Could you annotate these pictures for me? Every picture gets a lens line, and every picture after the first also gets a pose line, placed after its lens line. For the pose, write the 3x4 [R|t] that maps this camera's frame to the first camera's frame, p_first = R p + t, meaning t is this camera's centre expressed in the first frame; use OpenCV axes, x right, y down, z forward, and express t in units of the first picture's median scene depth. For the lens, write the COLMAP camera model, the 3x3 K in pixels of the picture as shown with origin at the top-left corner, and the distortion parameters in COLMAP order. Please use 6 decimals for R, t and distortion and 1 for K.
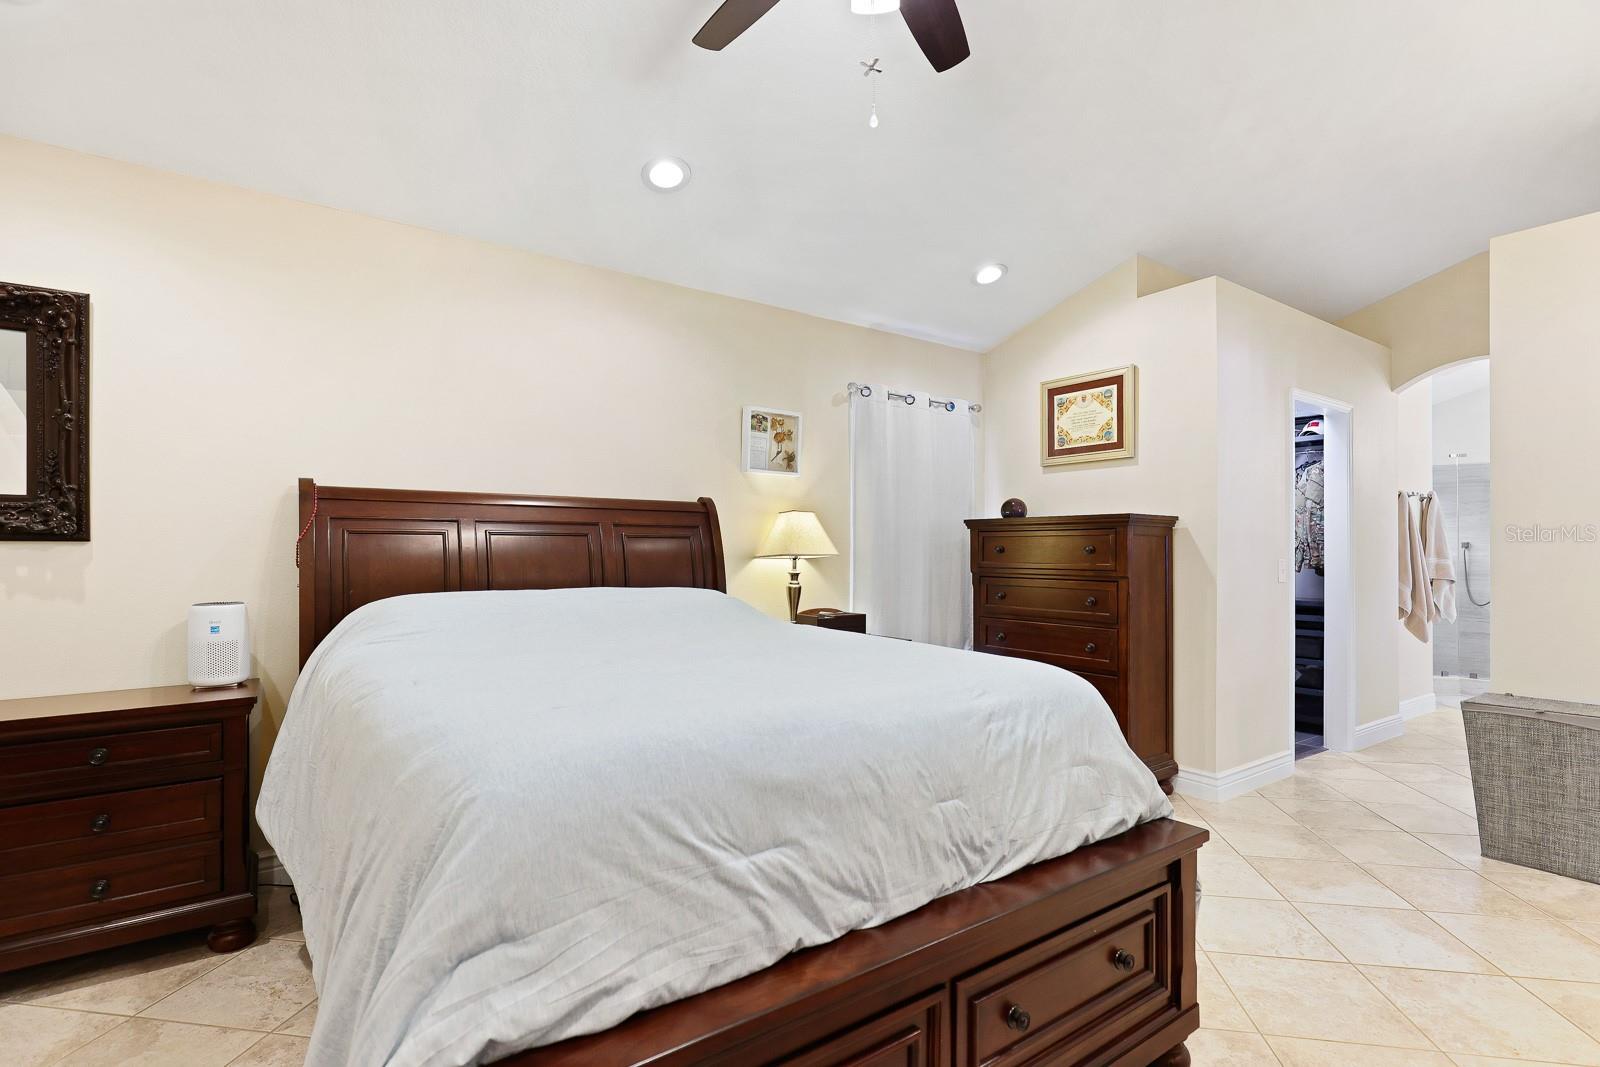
lens RADIAL K [[778.1, 0, 807.2], [0, 778.1, 543.3], [0, 0, 1]] dist [-0.000248, -0.000123]
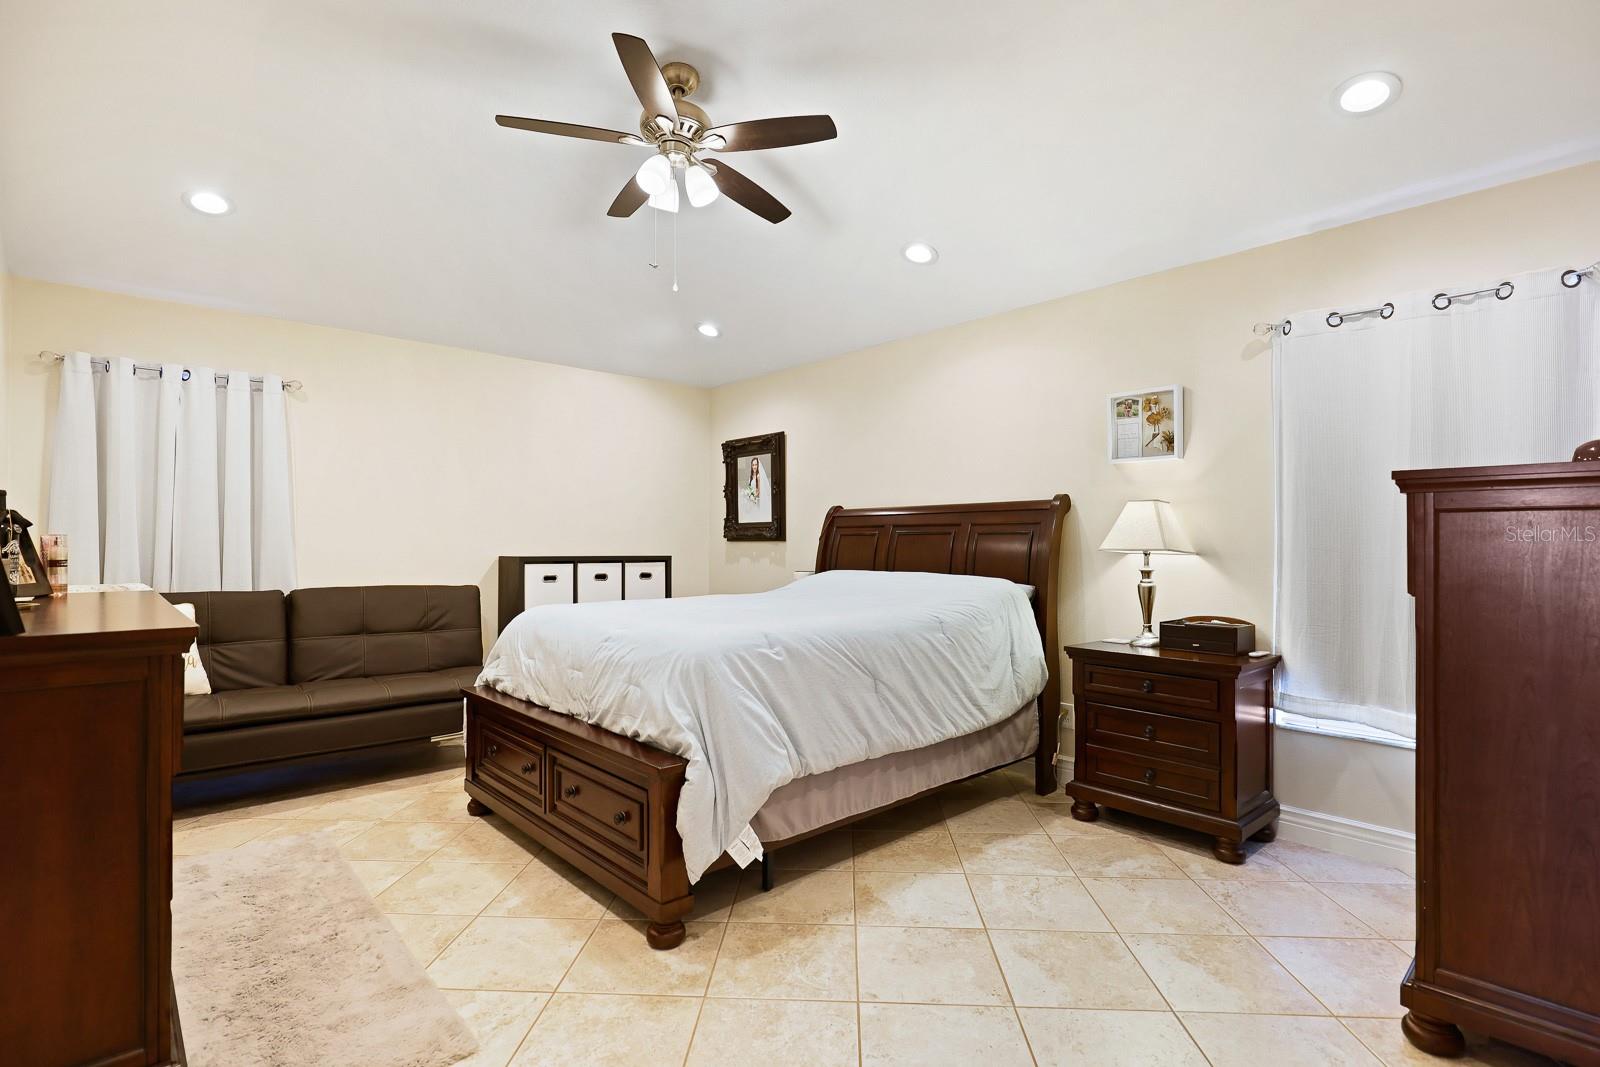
lens RADIAL K [[811.7, 0, 800.0], [0, 811.7, 533.5], [0, 0, 1]] dist [0.003295, 0.000736]
pose [[0.092489, -0.016172, -0.995582, 0.865155], [0.006275, 0.999858, -0.015658, 0.008054], [0.995694, -0.004799, 0.092577, 0.515973]]
